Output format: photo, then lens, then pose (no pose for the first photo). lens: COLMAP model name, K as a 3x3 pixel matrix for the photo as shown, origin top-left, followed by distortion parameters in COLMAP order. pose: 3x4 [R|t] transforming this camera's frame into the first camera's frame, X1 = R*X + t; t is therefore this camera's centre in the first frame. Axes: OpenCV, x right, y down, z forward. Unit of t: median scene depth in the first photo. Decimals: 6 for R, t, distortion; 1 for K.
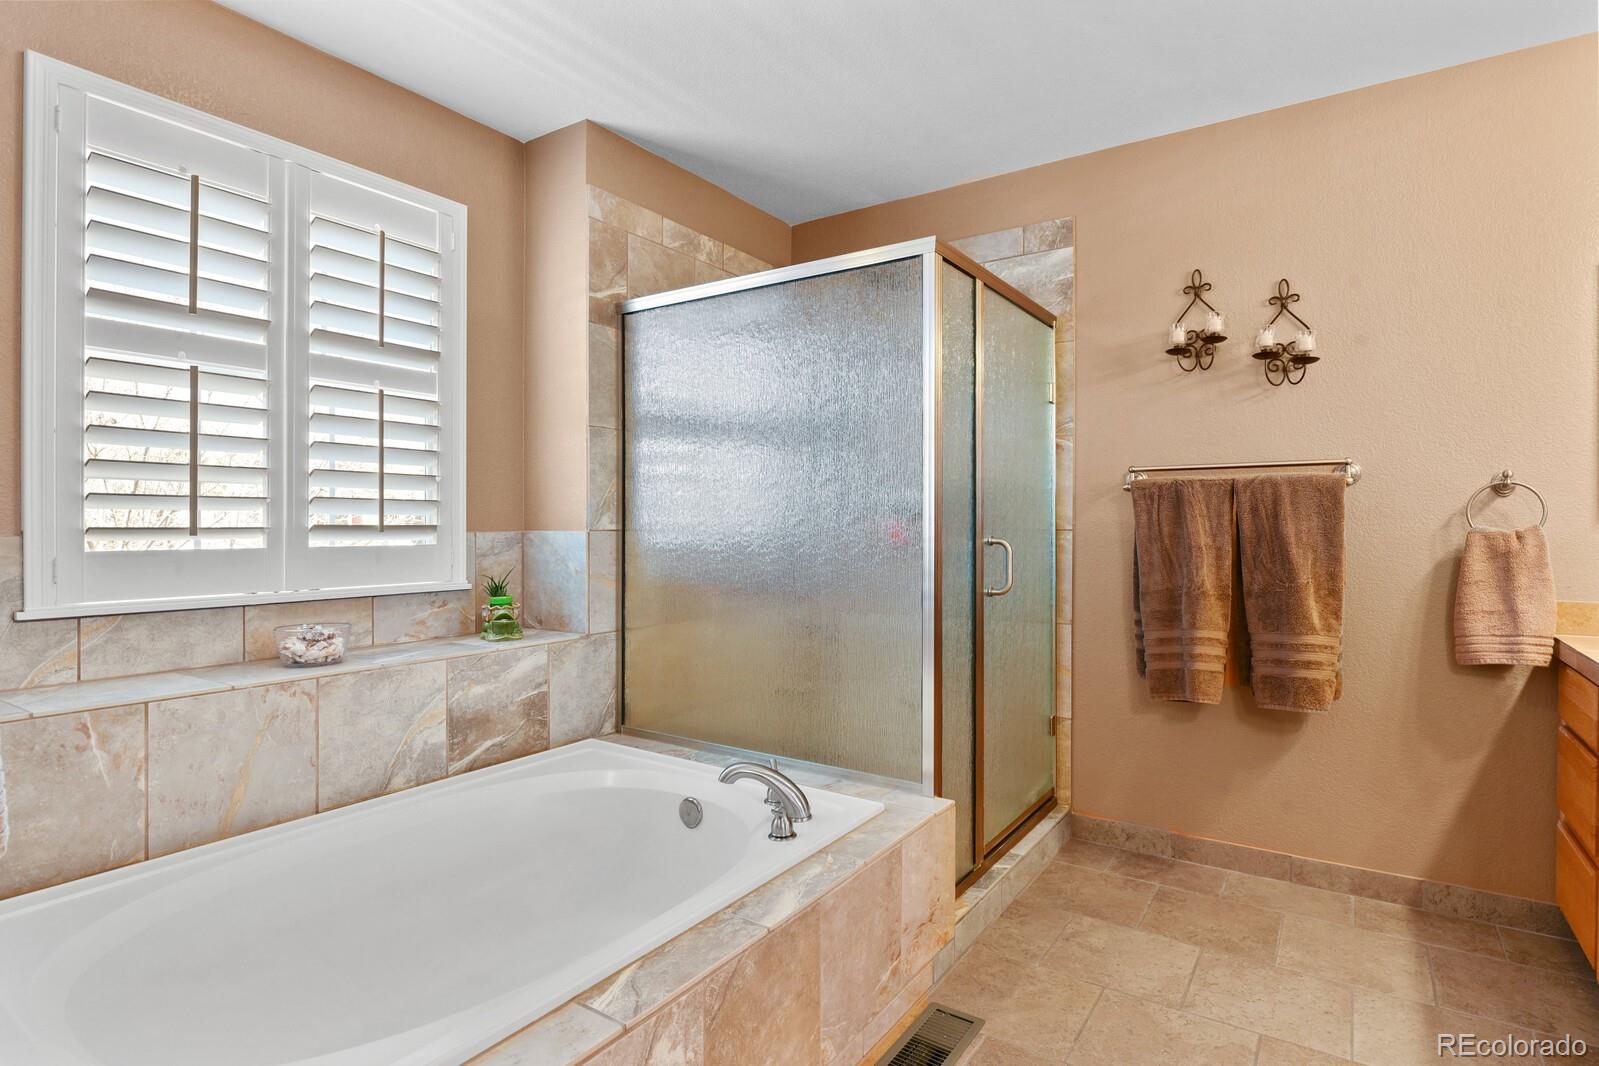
lens RADIAL K [[827.2, 0, 804.1], [0, 827.2, 528.5], [0, 0, 1]] dist [0.011510, -0.003472]
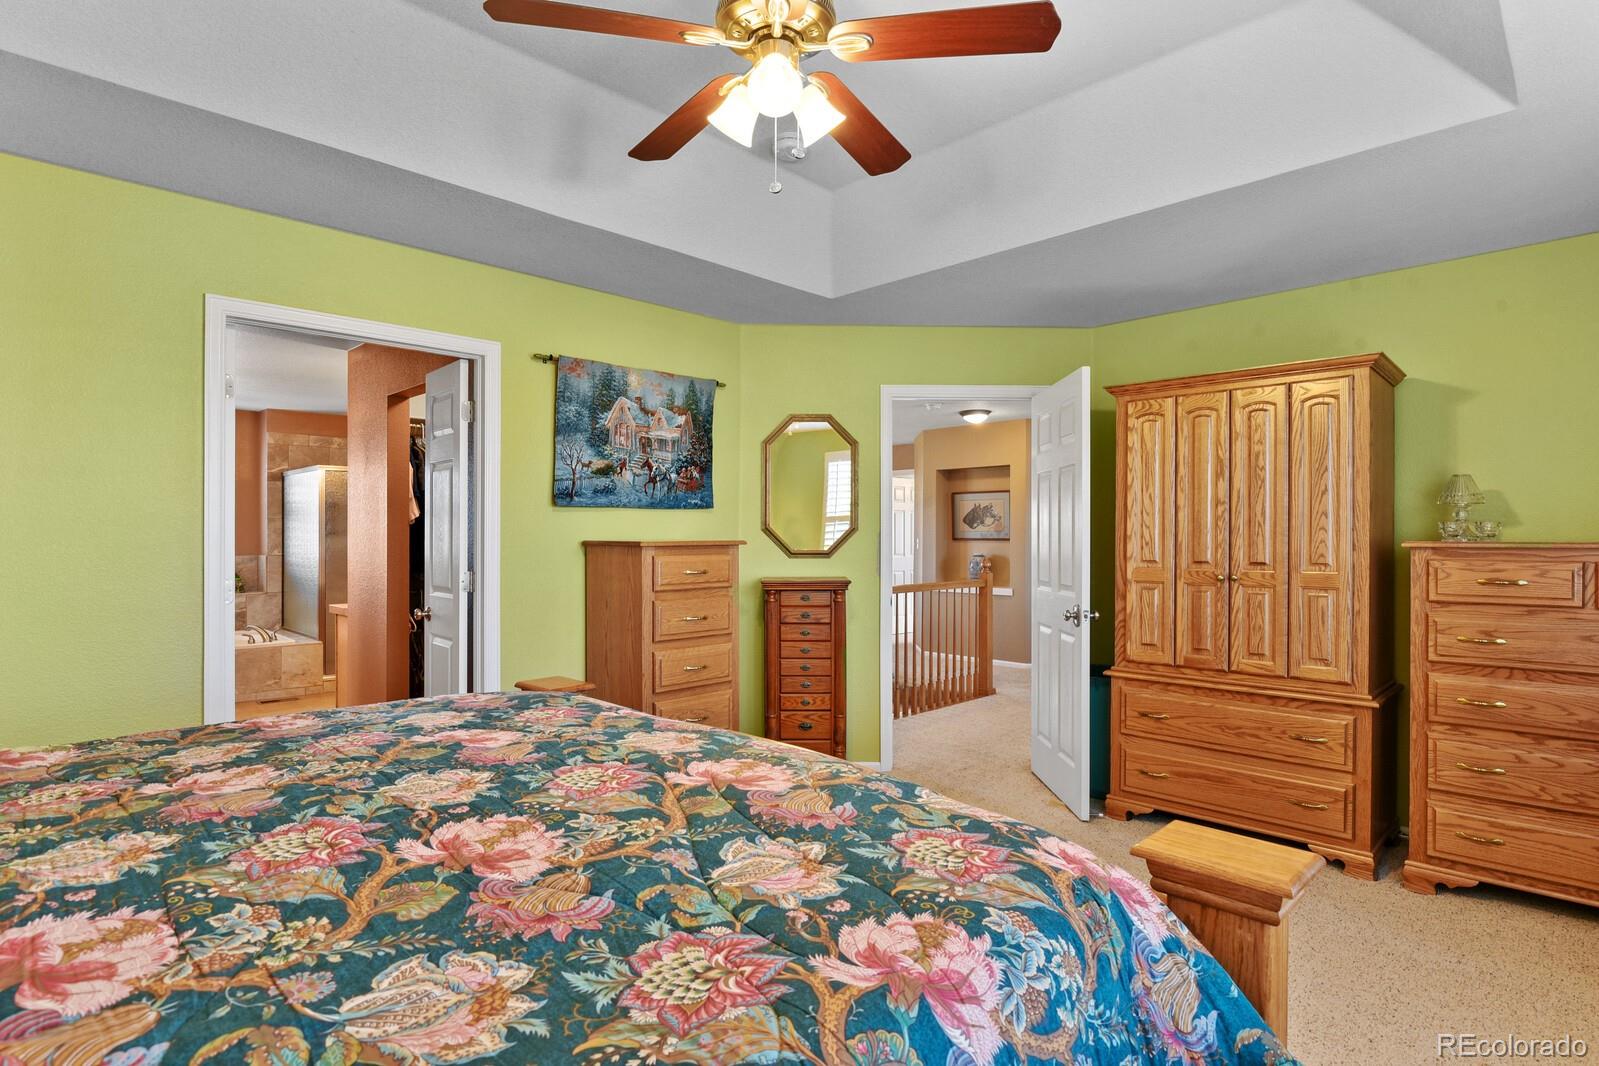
lens RADIAL K [[827.2, 0, 797.4], [0, 827.2, 537.6], [0, 0, 1]] dist [0.011510, -0.003472]
pose [[0.977353, -0.003844, -0.211580, 2.054287], [0.003499, 0.999992, -0.002005, -0.045289], [0.211586, 0.001219, 0.977359, -1.345405]]
